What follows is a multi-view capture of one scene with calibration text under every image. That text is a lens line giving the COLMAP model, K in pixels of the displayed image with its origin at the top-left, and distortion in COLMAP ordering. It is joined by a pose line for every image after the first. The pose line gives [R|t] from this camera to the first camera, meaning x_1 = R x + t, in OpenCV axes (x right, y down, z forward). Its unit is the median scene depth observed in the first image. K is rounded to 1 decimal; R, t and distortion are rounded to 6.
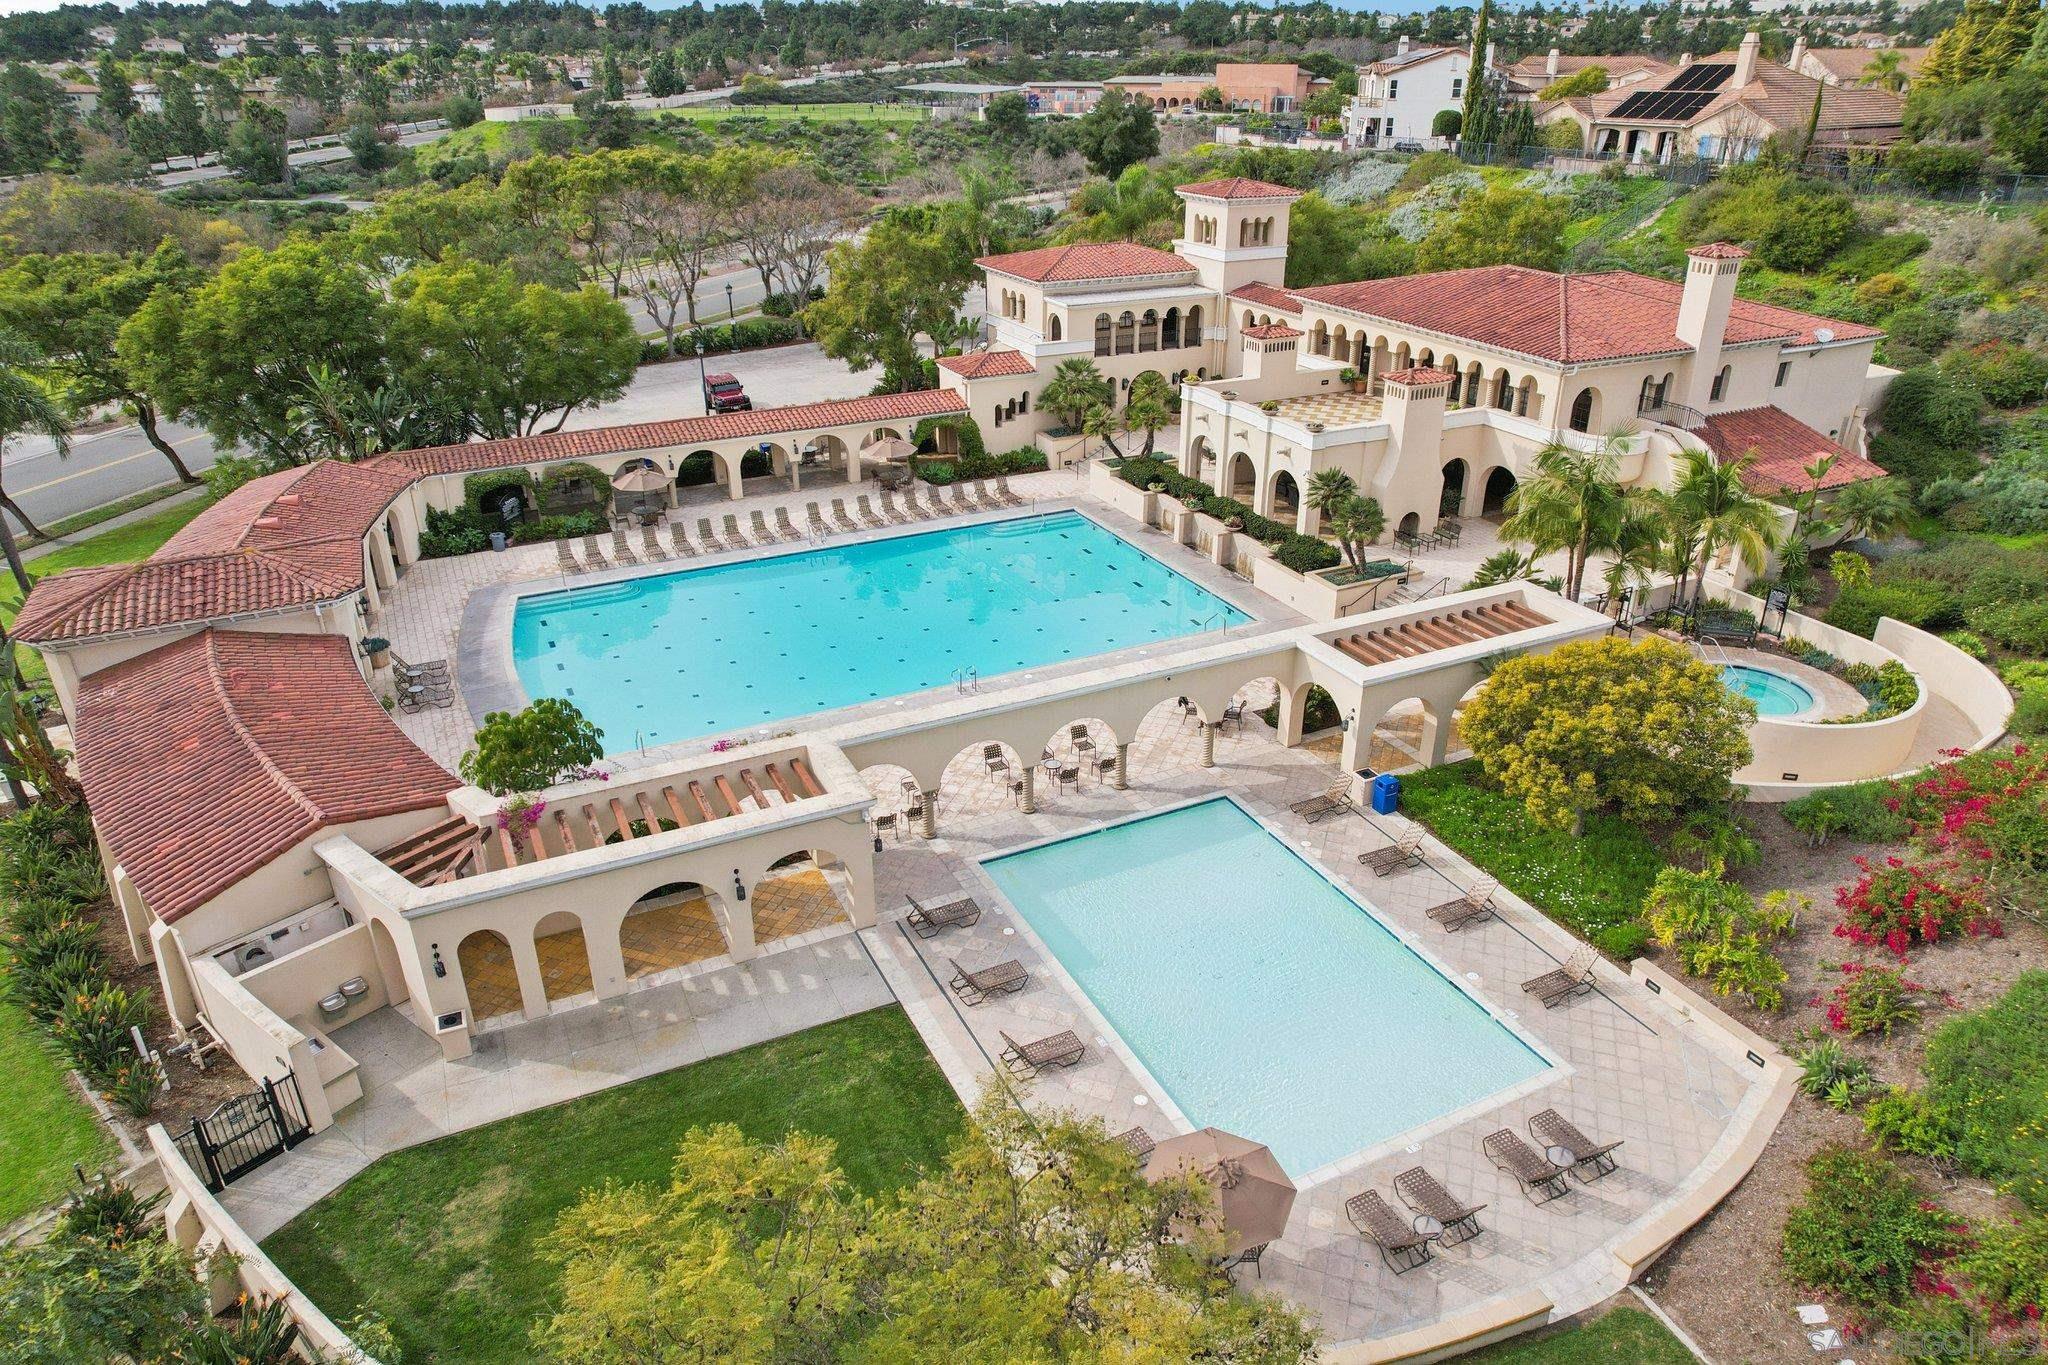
lens RADIAL K [[1308.6, 0, 1026.2], [0, 1308.6, 686.1], [0, 0, 1]] dist [-0.074310, 0.067695]
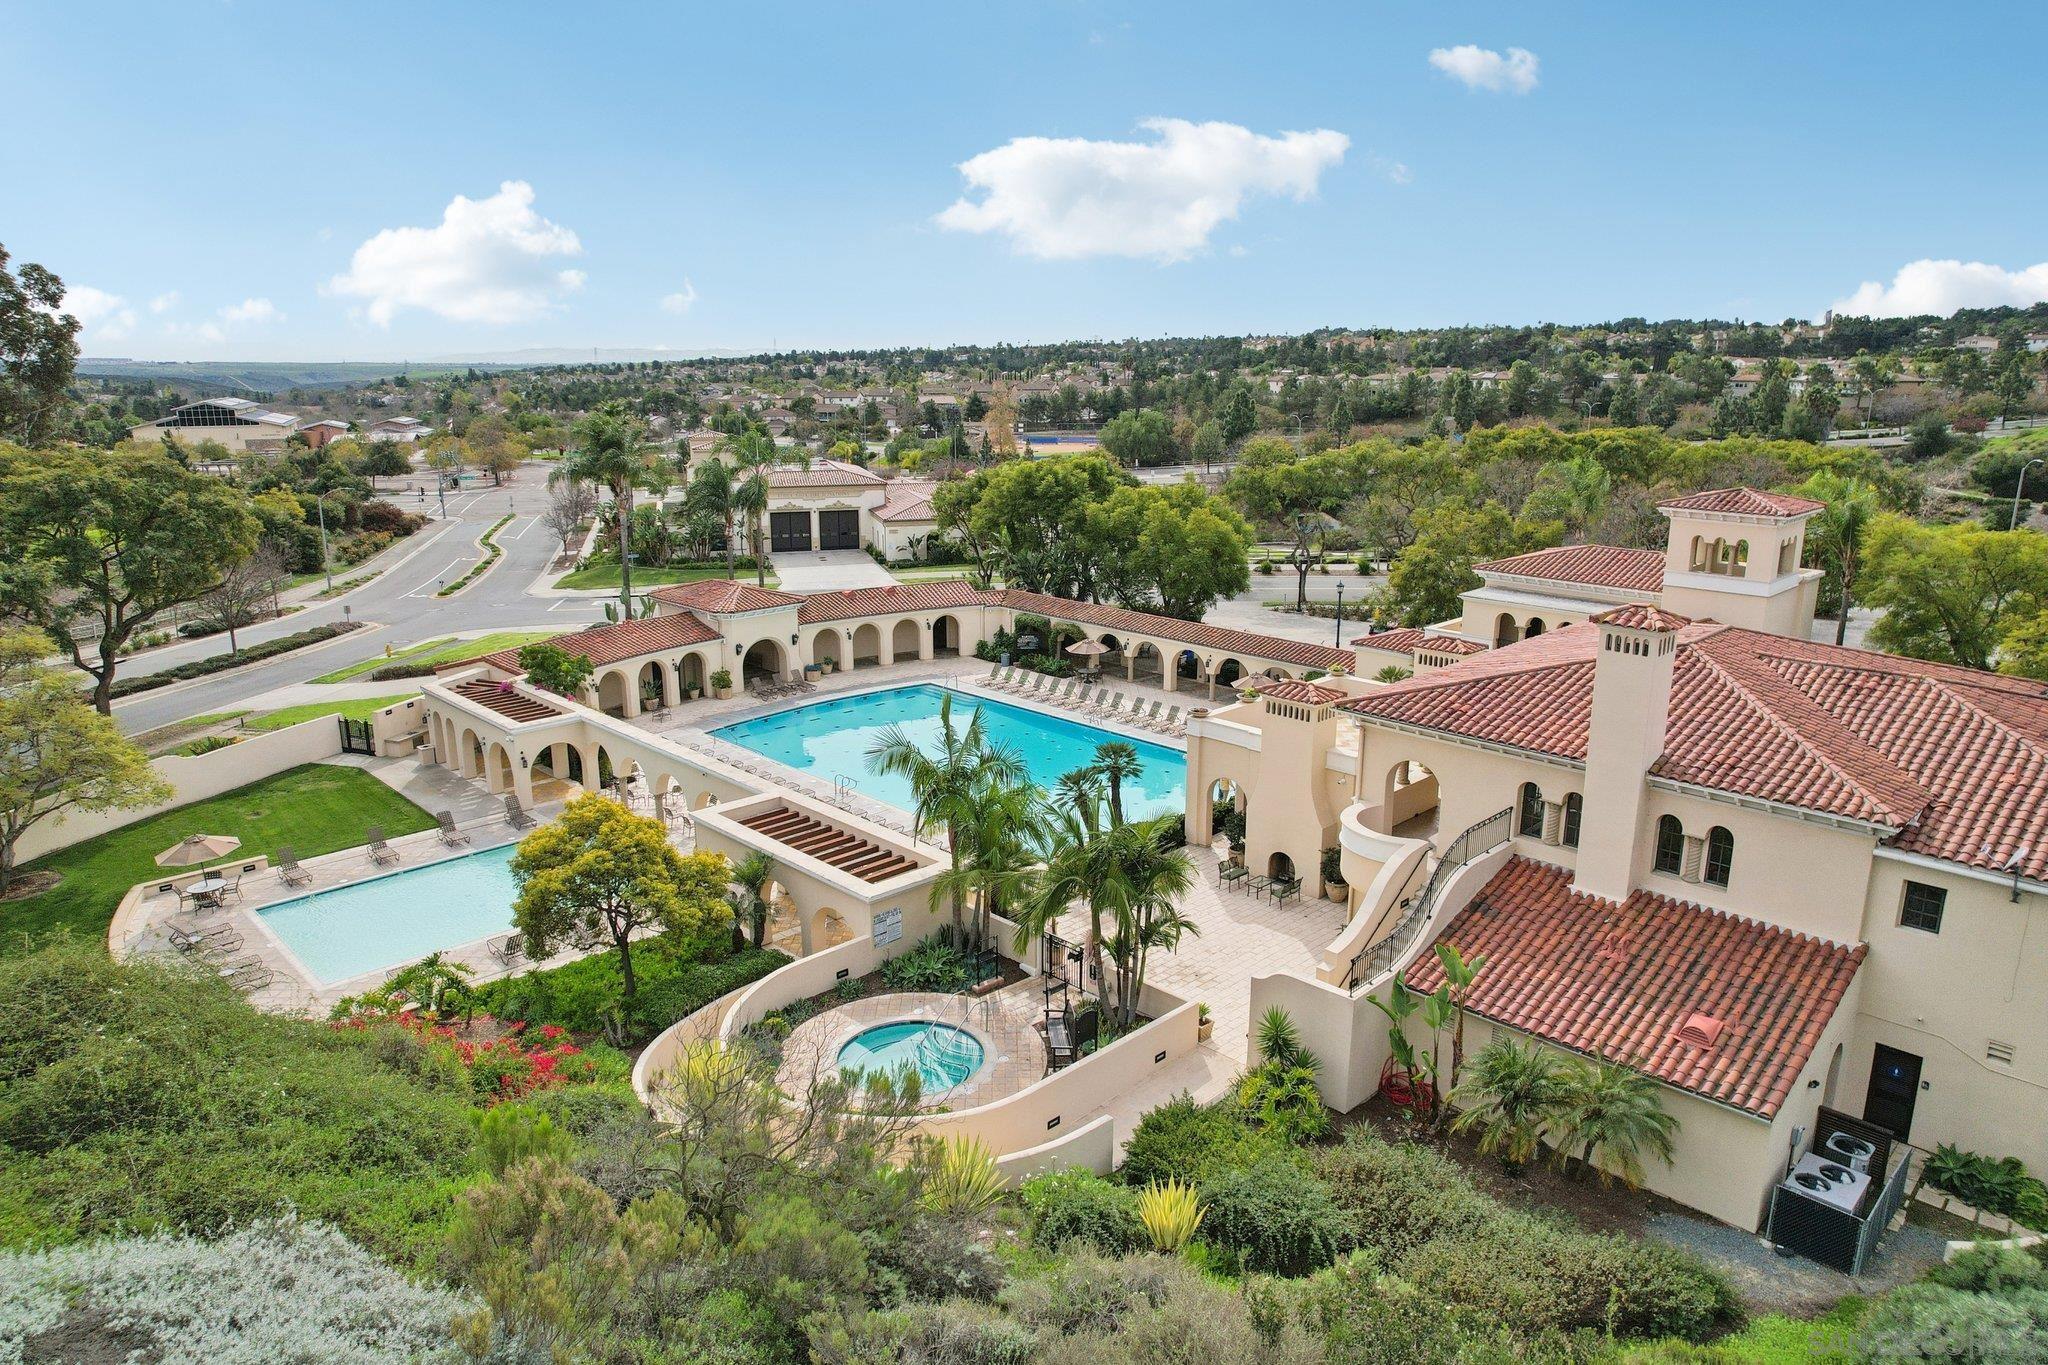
lens RADIAL K [[1308.6, 0, 1026.2], [0, 1308.6, 686.1], [0, 0, 1]] dist [-0.074310, 0.067695]
pose [[0.322643, 0.235212, -0.916830, 0.789023], [-0.414531, 0.905912, 0.086533, -0.189396], [0.850920, 0.352135, 0.389789, 0.414223]]
